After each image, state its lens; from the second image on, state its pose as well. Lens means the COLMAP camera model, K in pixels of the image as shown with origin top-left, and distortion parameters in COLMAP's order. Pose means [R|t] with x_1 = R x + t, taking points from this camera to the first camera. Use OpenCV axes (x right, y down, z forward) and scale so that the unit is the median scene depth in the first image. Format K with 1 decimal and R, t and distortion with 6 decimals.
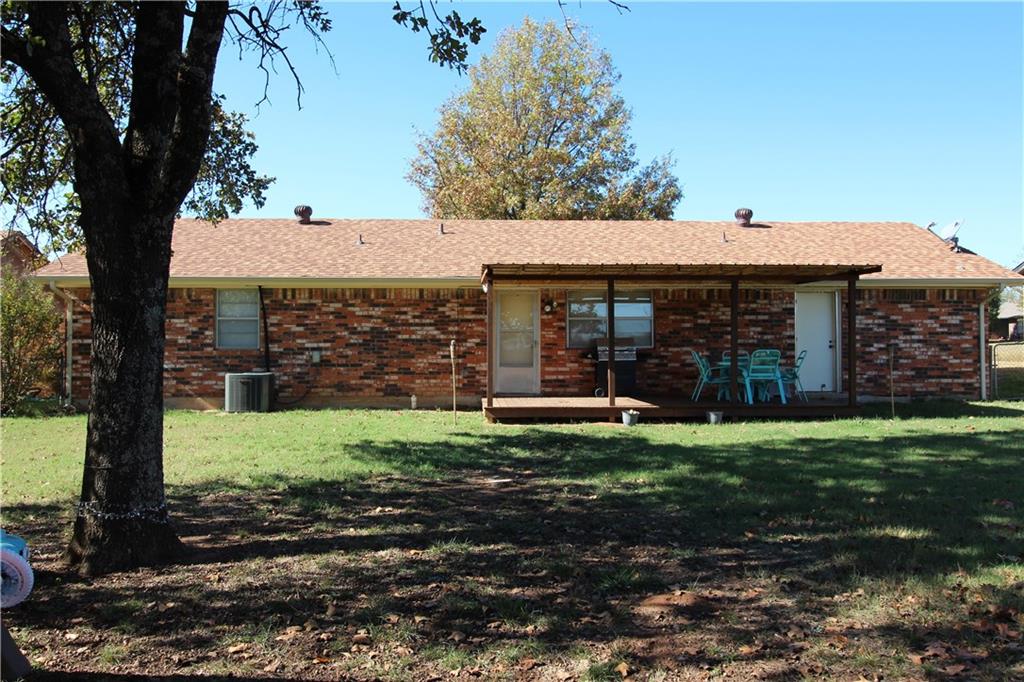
lens RADIAL K [[785.6, 0, 513.9], [0, 785.6, 335.9], [0, 0, 1]] dist [0.015616, -0.004620]
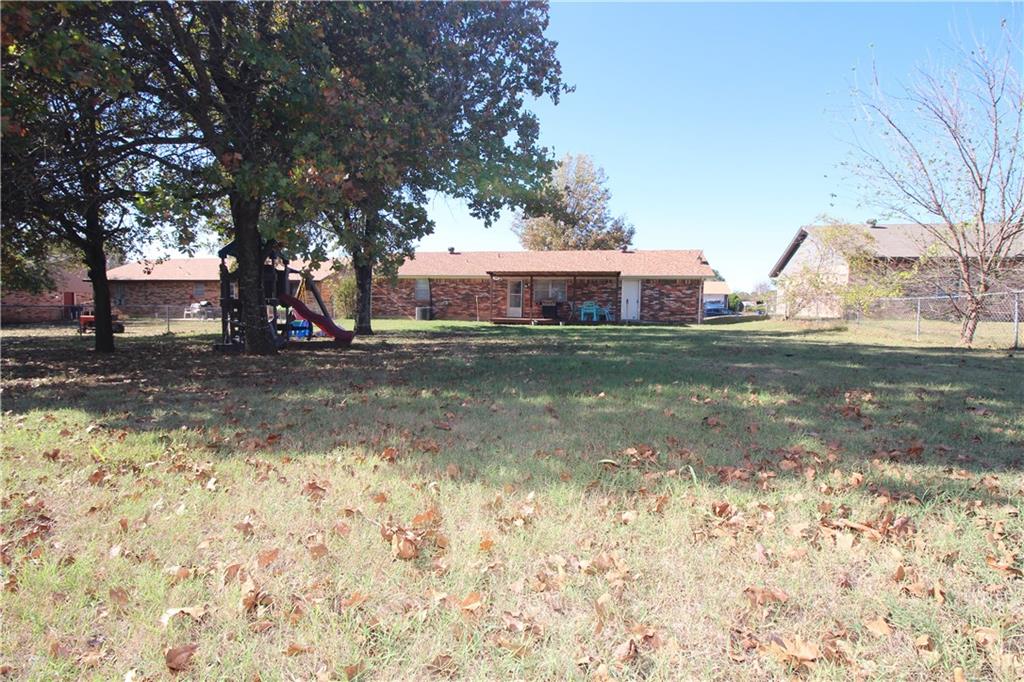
lens RADIAL K [[471.7, 0, 515.6], [0, 471.7, 346.2], [0, 0, 1]] dist [-0.000565, -0.001027]
pose [[0.962671, 0.039685, -0.267748, 0.448409], [-0.015246, 0.995573, 0.092745, 0.020977], [0.270243, -0.085201, 0.959015, -0.590307]]
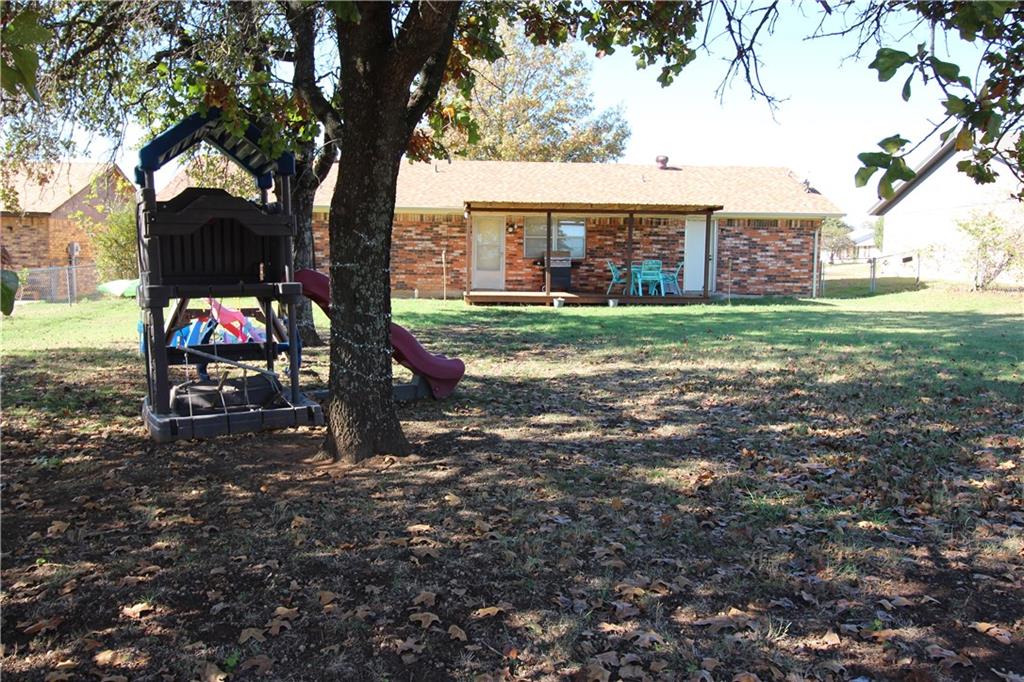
lens RADIAL K [[785.6, 0, 515.8], [0, 785.6, 336.6], [0, 0, 1]] dist [0.015616, -0.004620]
pose [[0.999786, 0.012468, 0.016514, 0.031066], [-0.014196, 0.993939, 0.109013, 0.002372], [-0.015055, -0.109224, 0.993903, -0.429792]]
